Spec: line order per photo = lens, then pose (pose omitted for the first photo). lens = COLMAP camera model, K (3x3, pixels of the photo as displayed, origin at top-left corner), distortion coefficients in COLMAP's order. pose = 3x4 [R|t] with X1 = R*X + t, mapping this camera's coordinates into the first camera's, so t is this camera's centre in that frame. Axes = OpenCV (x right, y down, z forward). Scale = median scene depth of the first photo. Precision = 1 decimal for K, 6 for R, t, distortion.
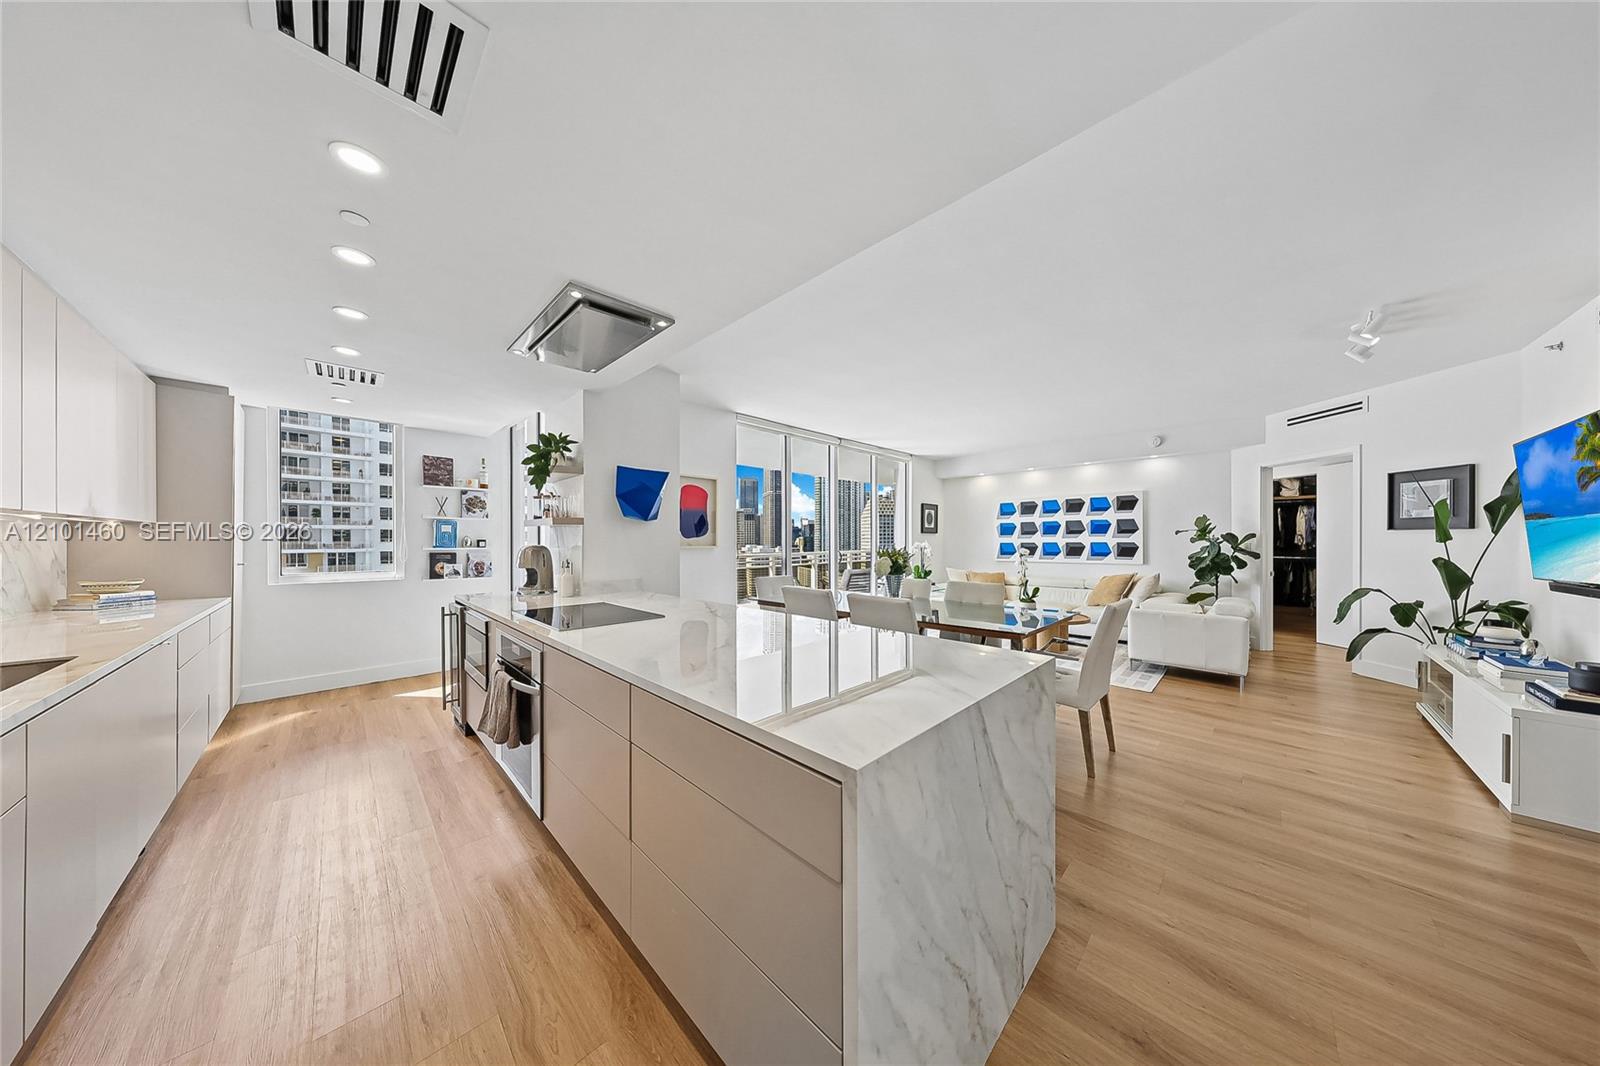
lens RADIAL K [[460.2, 0, 802.7], [0, 460.2, 543.7], [0, 0, 1]] dist [-0.000578, -0.000052]
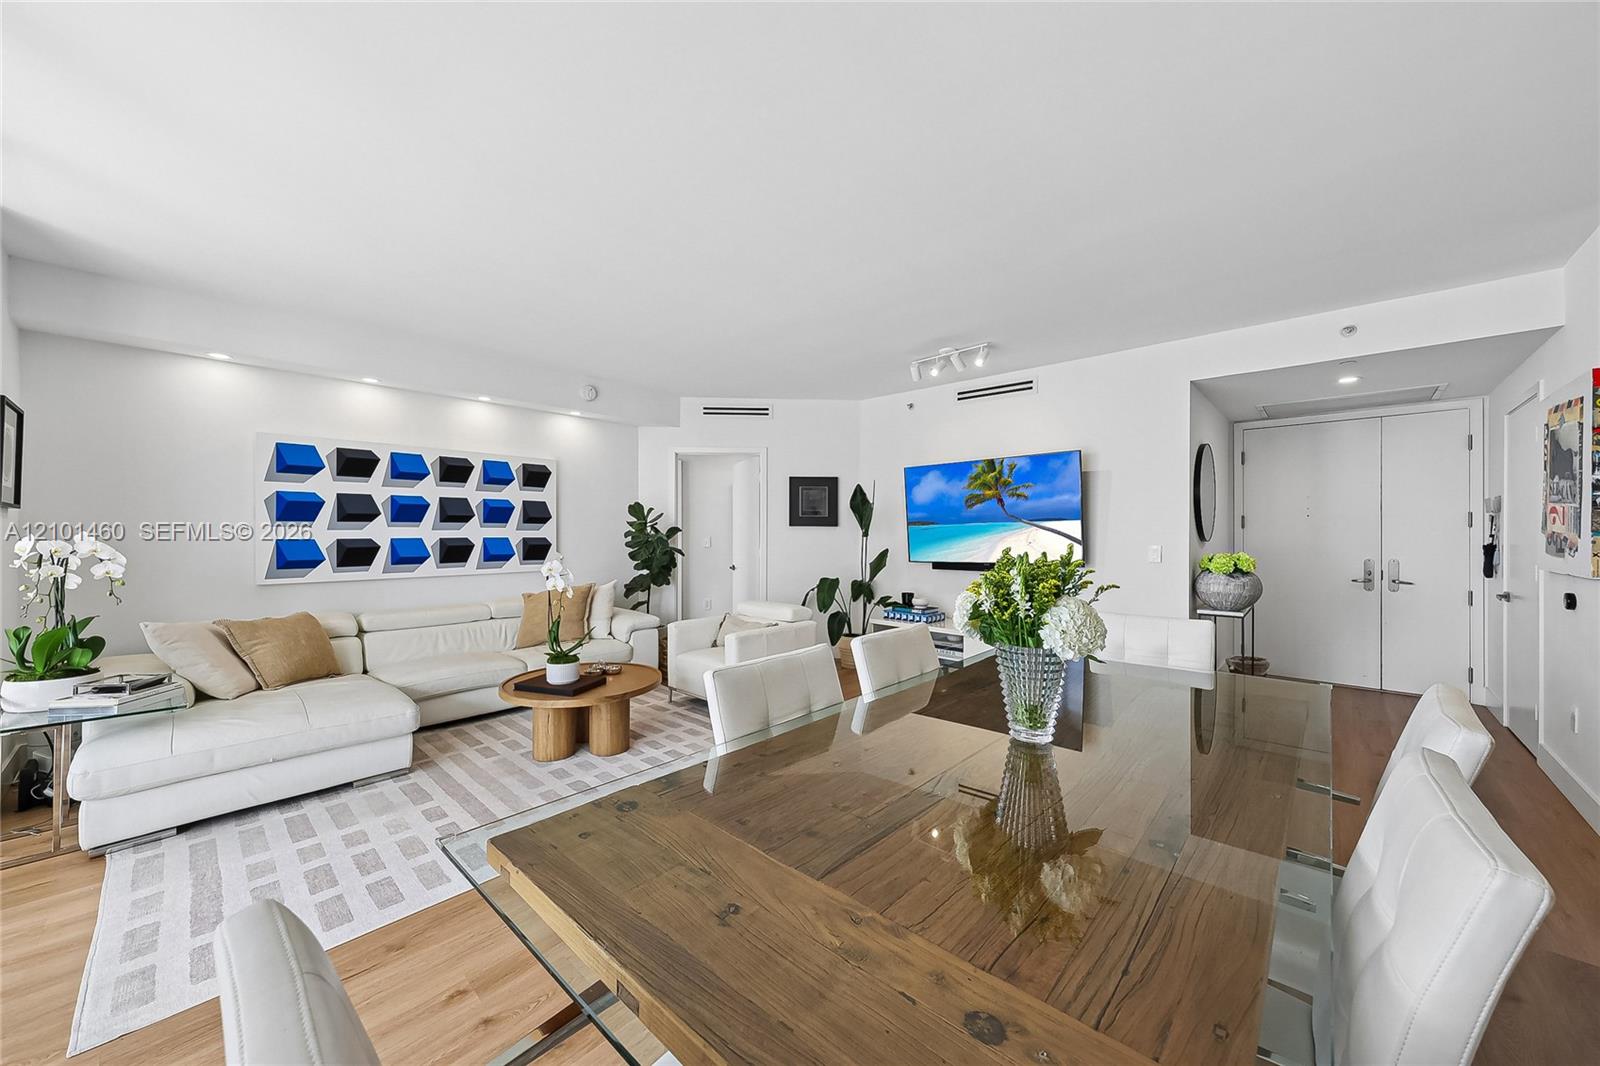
lens RADIAL K [[581.7, 0, 787.1], [0, 581.7, 532.5], [0, 0, 1]] dist [0.017444, -0.000847]
pose [[-0.012401, 0.005701, 0.999907, -0.115105], [0.004930, 0.999972, -0.005640, -0.003700], [-0.999911, 0.004860, -0.012429, 0.670549]]
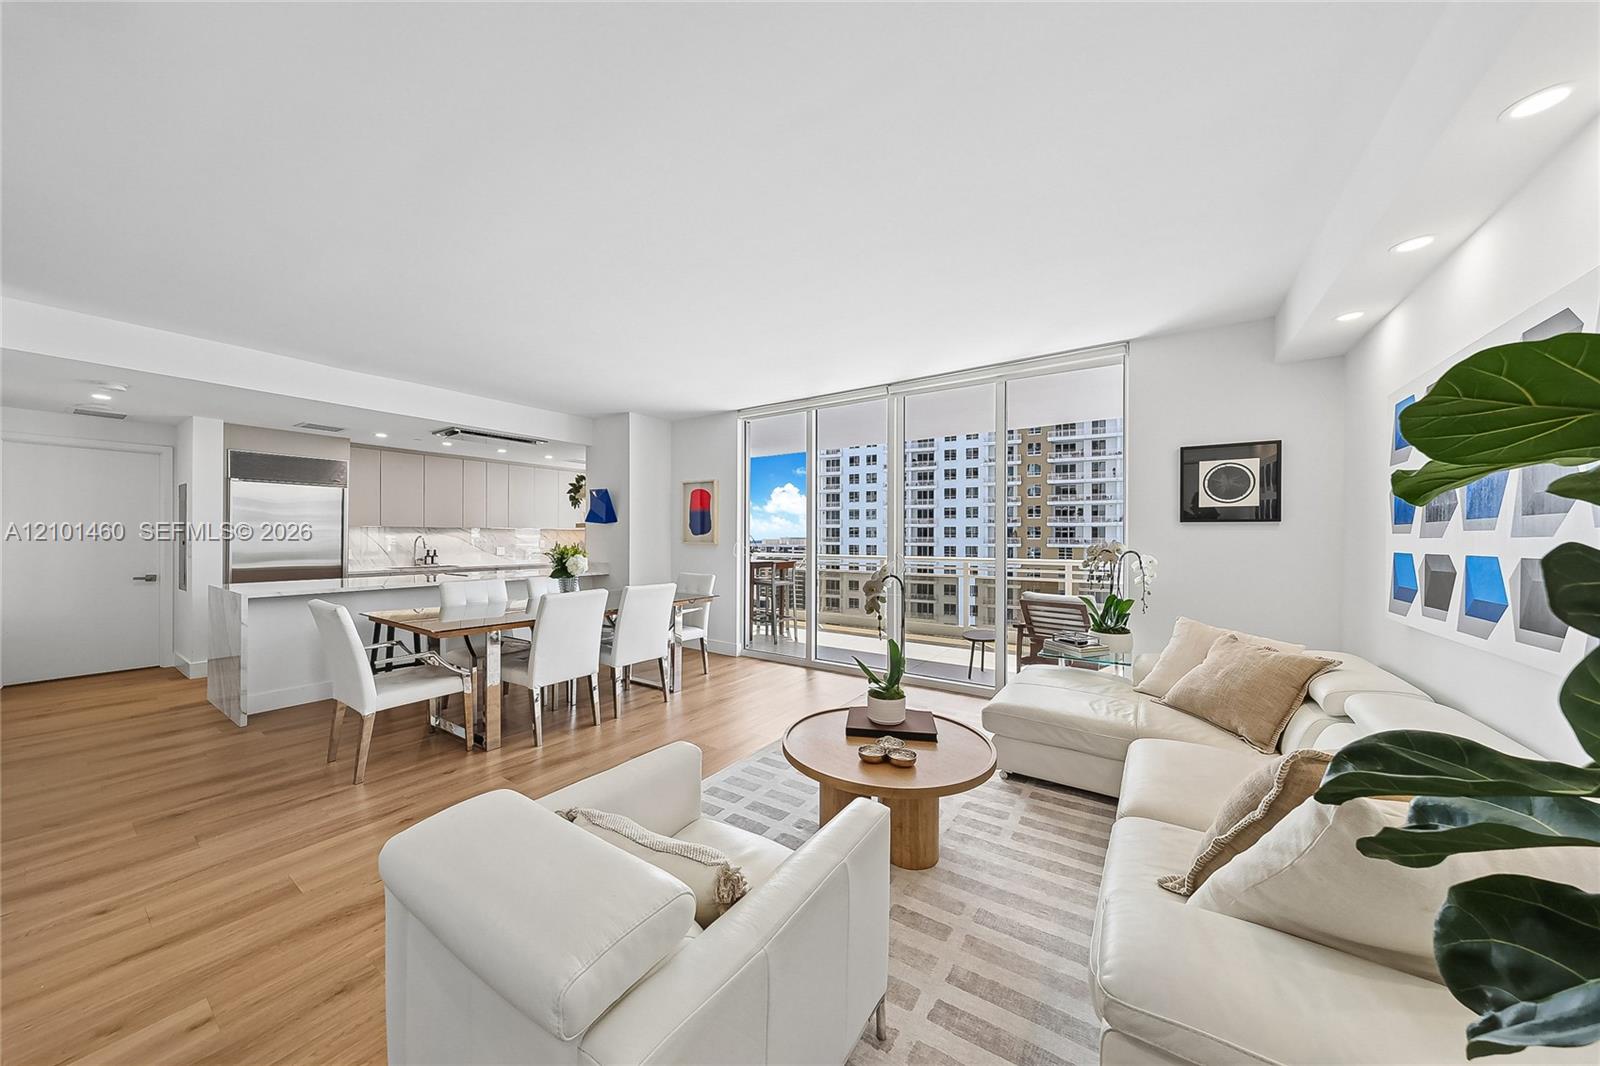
lens RADIAL K [[531.4, 0, 797.4], [0, 531.4, 536.0], [0, 0, 1]] dist [0.001694, -0.000210]
pose [[0.182127, 0.002524, -0.983272, 0.809519], [-0.011268, 0.999936, 0.000480, -0.009591], [0.983210, 0.010992, 0.182144, 0.730518]]
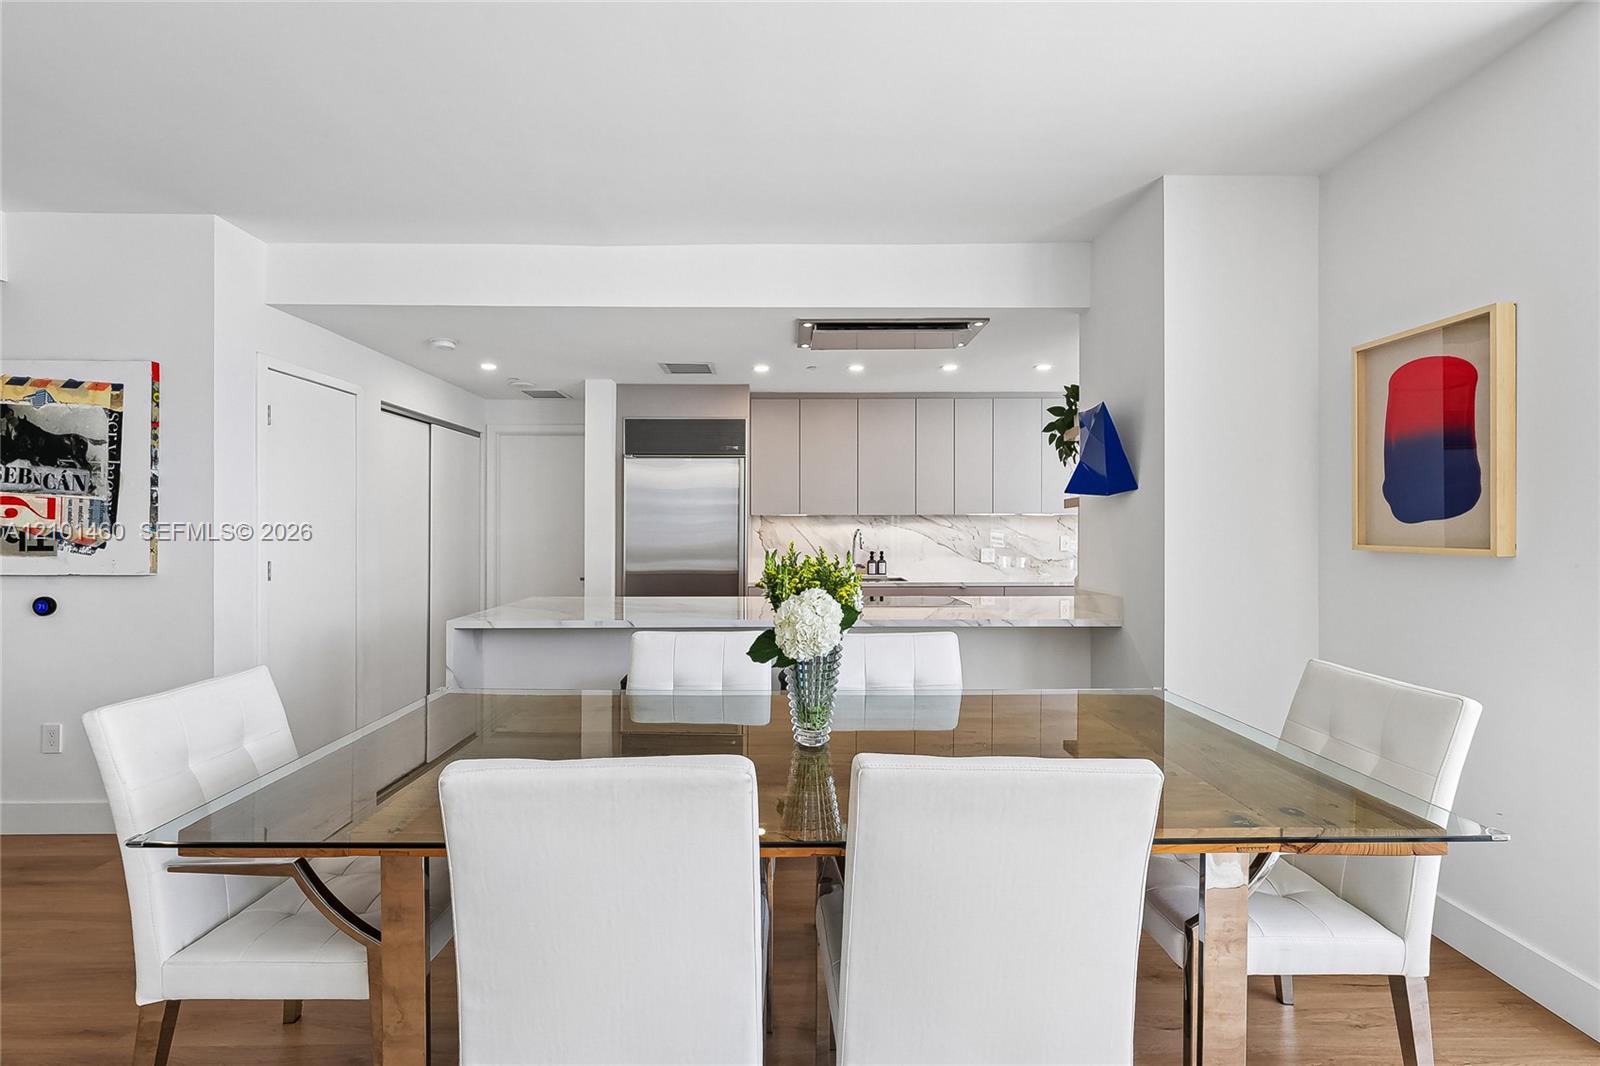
lens RADIAL K [[714.6, 0, 792.7], [0, 714.6, 541.6], [0, 0, 1]] dist [-0.003074, -0.000143]
pose [[-0.700754, 0.015275, -0.713240, 0.318568], [-0.001923, 0.999727, 0.023300, -0.006250], [0.713401, 0.017699, -0.700533, 0.756034]]
